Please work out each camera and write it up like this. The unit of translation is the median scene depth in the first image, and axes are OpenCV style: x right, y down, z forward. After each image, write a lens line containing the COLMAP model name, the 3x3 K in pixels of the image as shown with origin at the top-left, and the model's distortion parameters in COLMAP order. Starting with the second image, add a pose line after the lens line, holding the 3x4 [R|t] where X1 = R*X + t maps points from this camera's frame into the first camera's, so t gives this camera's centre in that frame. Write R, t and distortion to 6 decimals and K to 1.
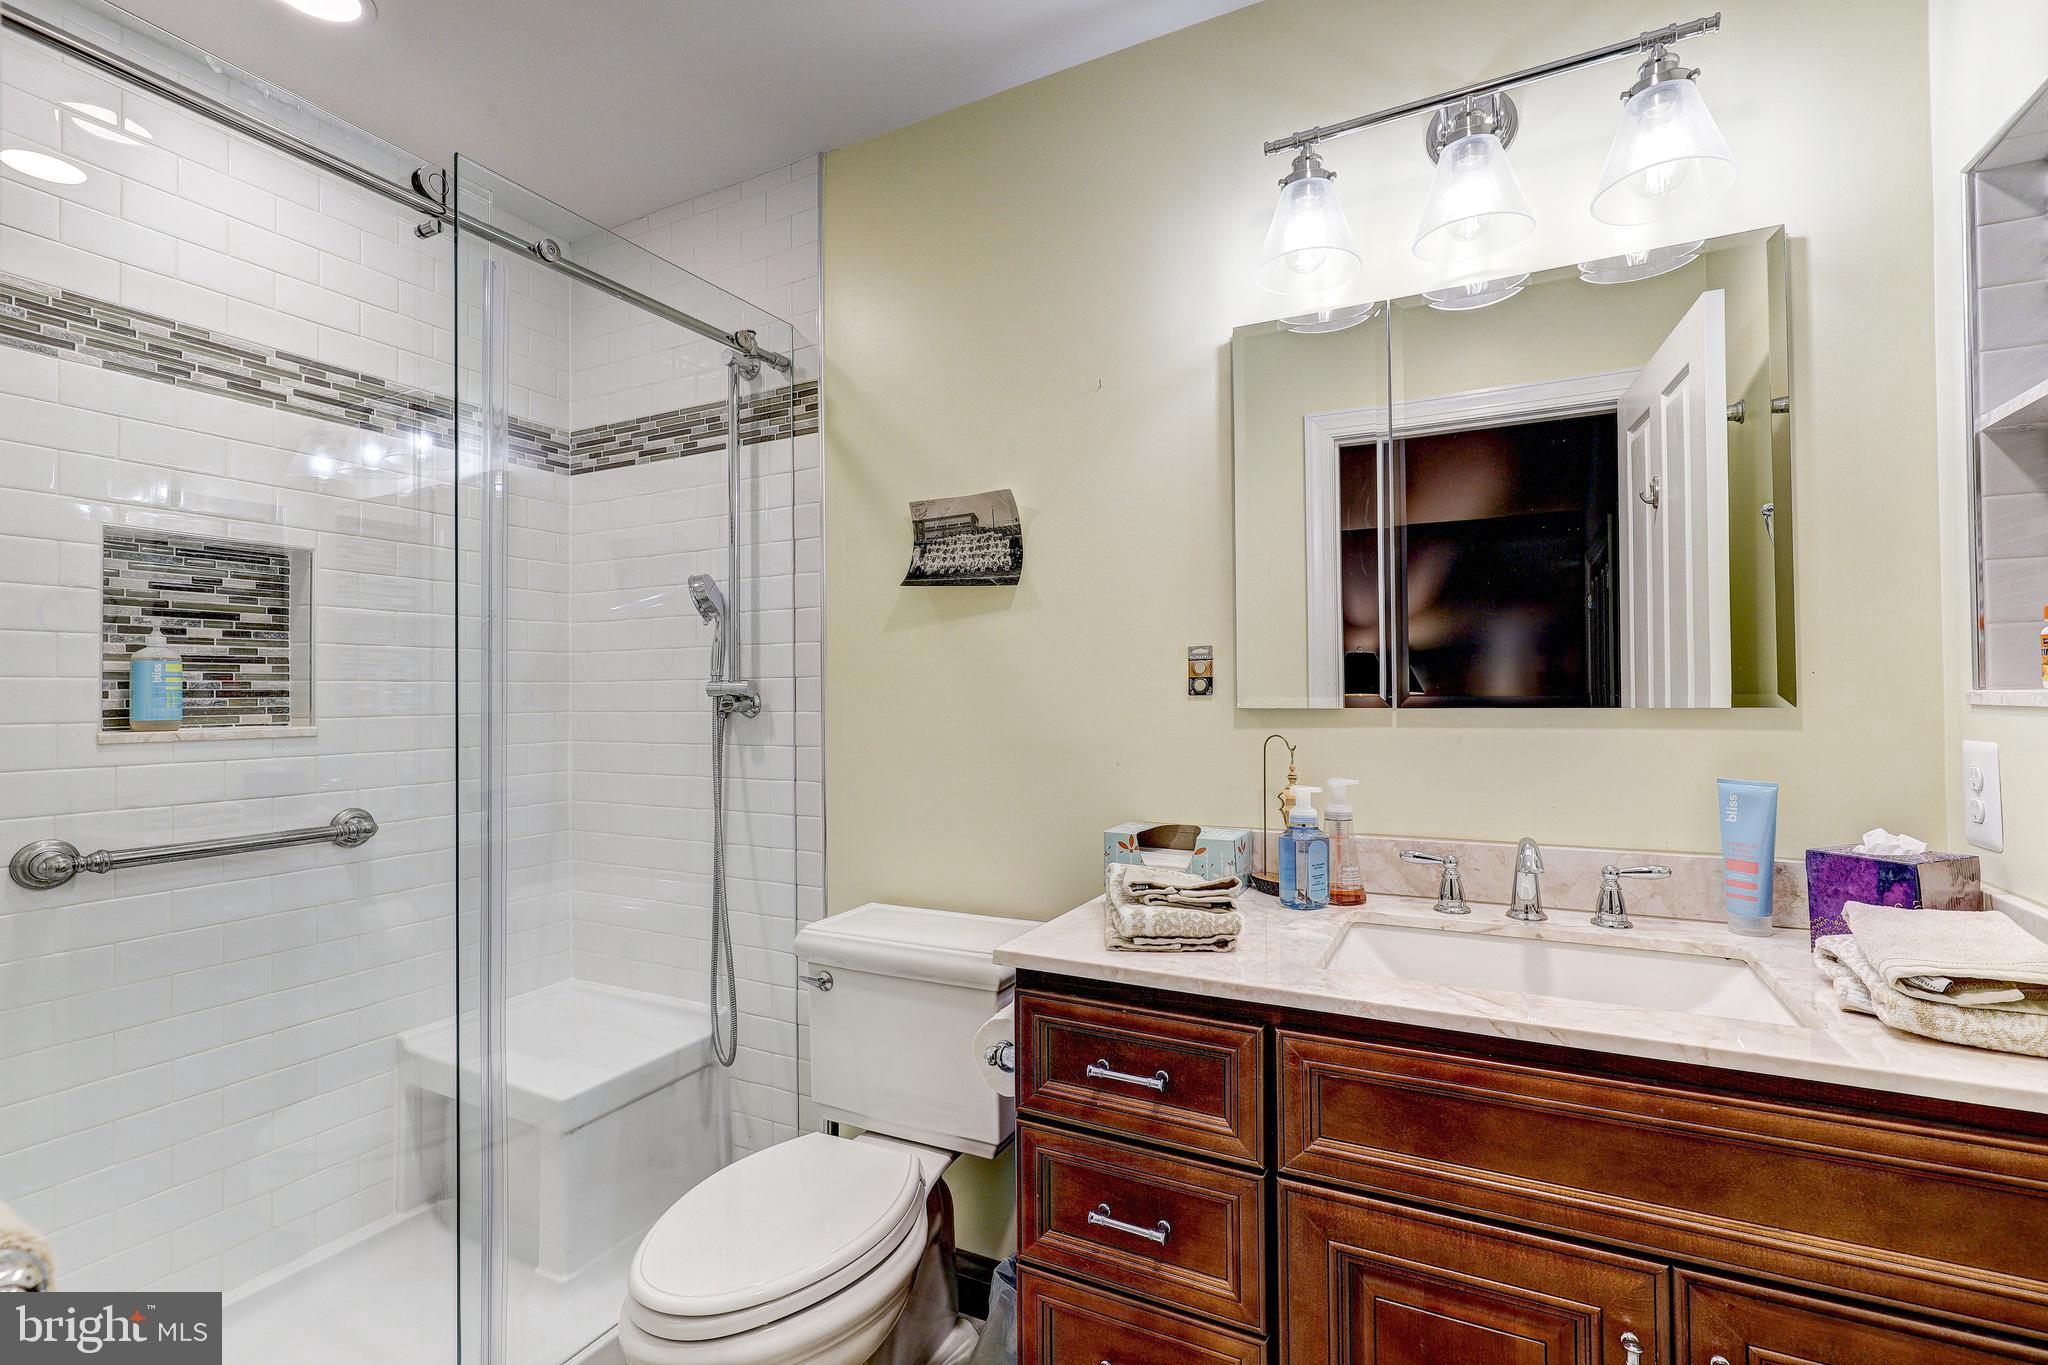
lens RADIAL K [[920.0, 0, 1047.8], [0, 920.0, 681.6], [0, 0, 1]] dist [-0.003130, -0.000854]
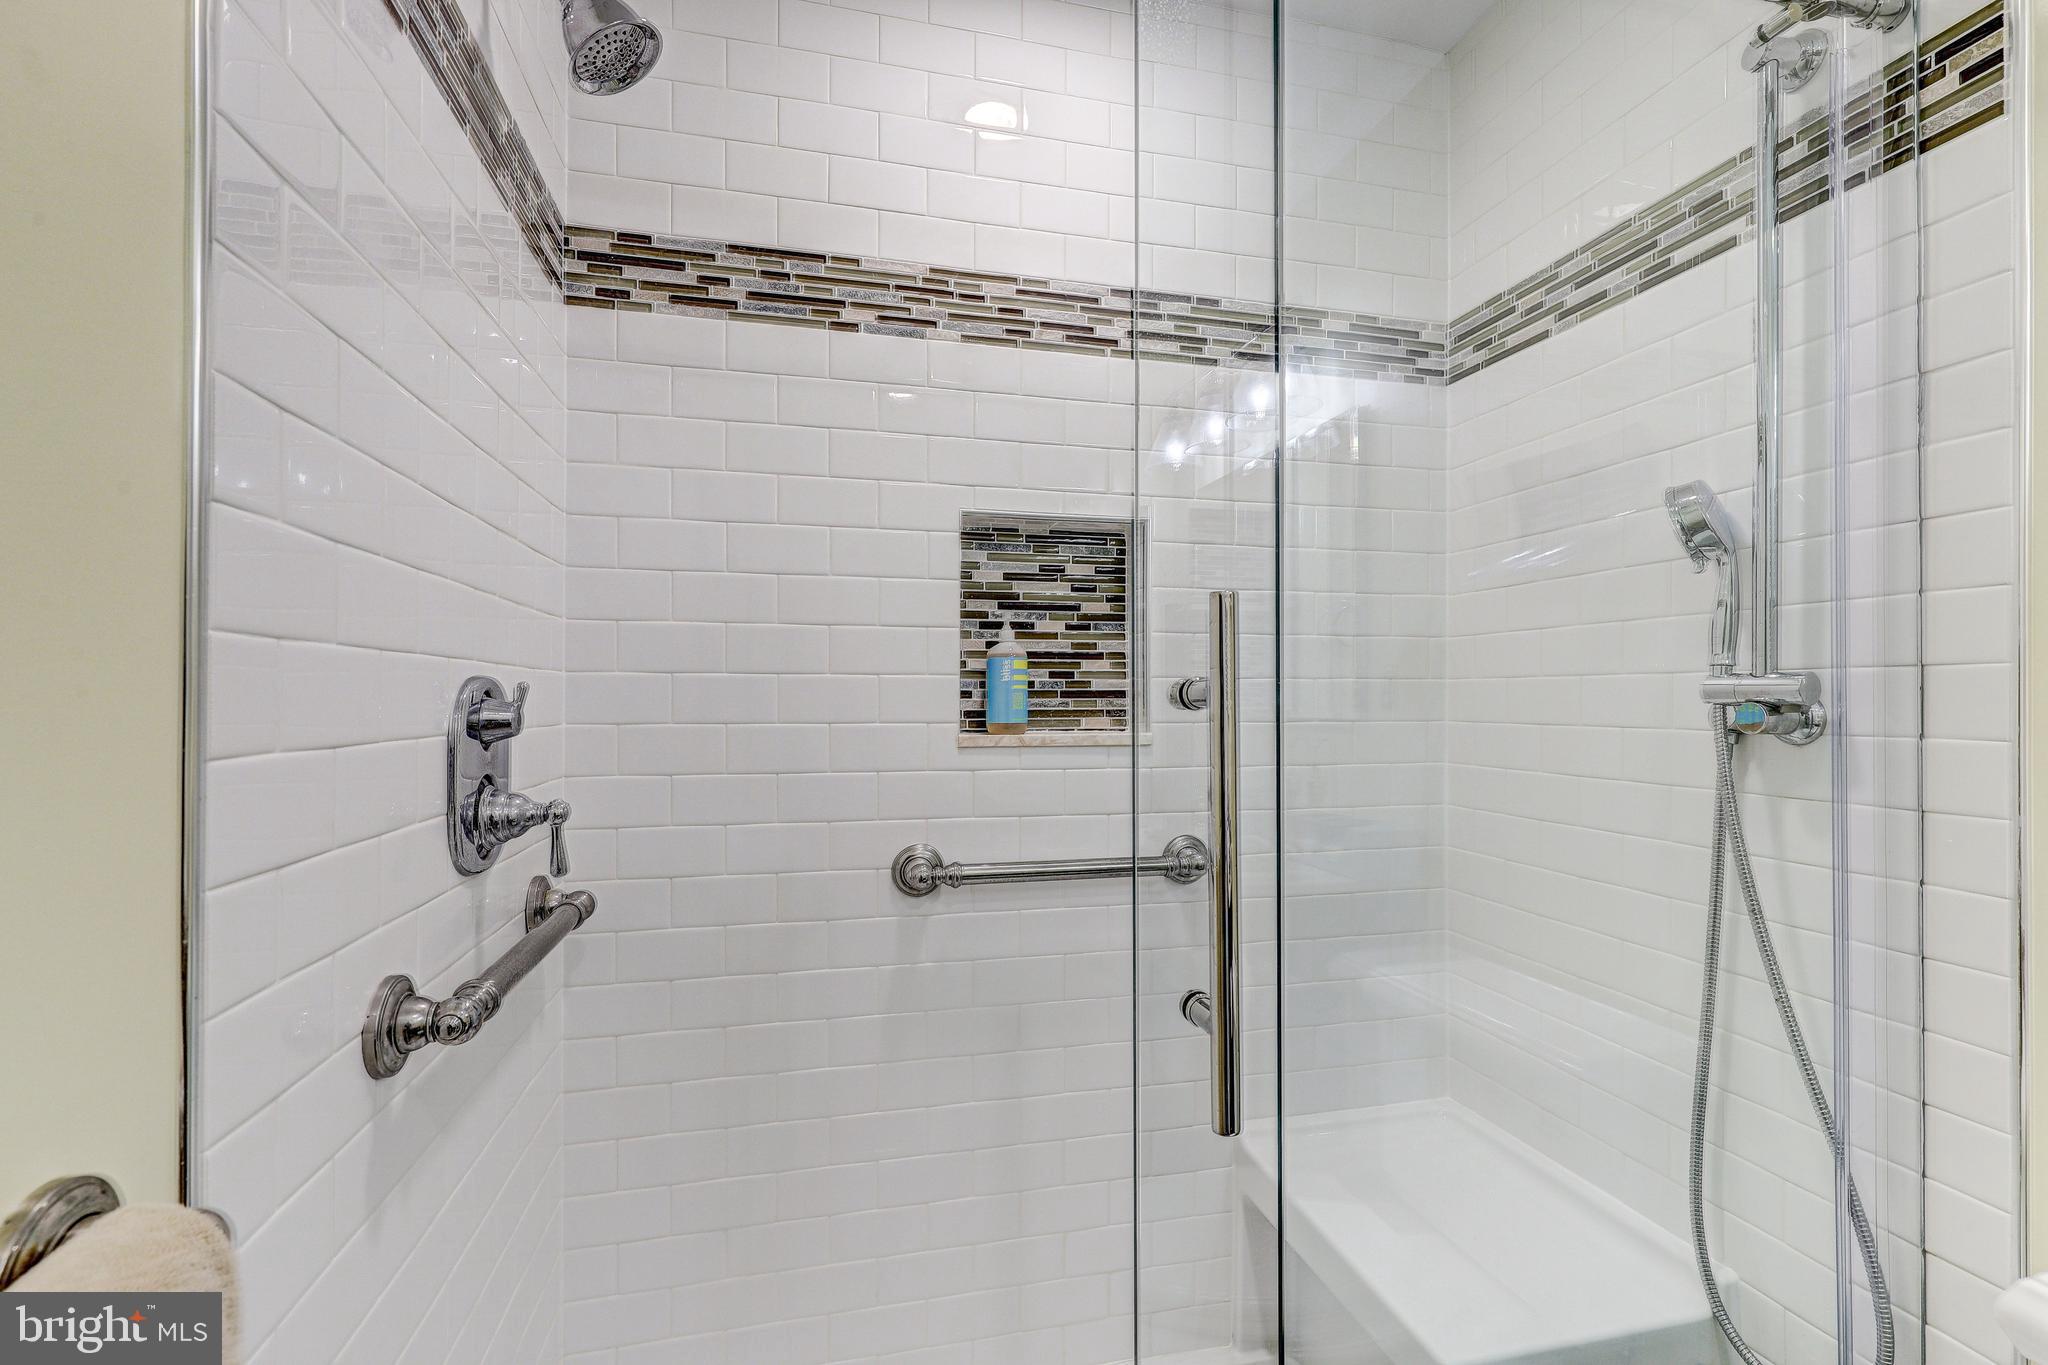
lens RADIAL K [[925.4, 0, 1017.9], [0, 925.4, 698.0], [0, 0, 1]] dist [0.039140, -0.023173]
pose [[0.632795, 0.008208, -0.774276, -0.226214], [0.004090, 0.999894, 0.013942, 0.004241], [0.774309, -0.011989, 0.632694, 0.384037]]
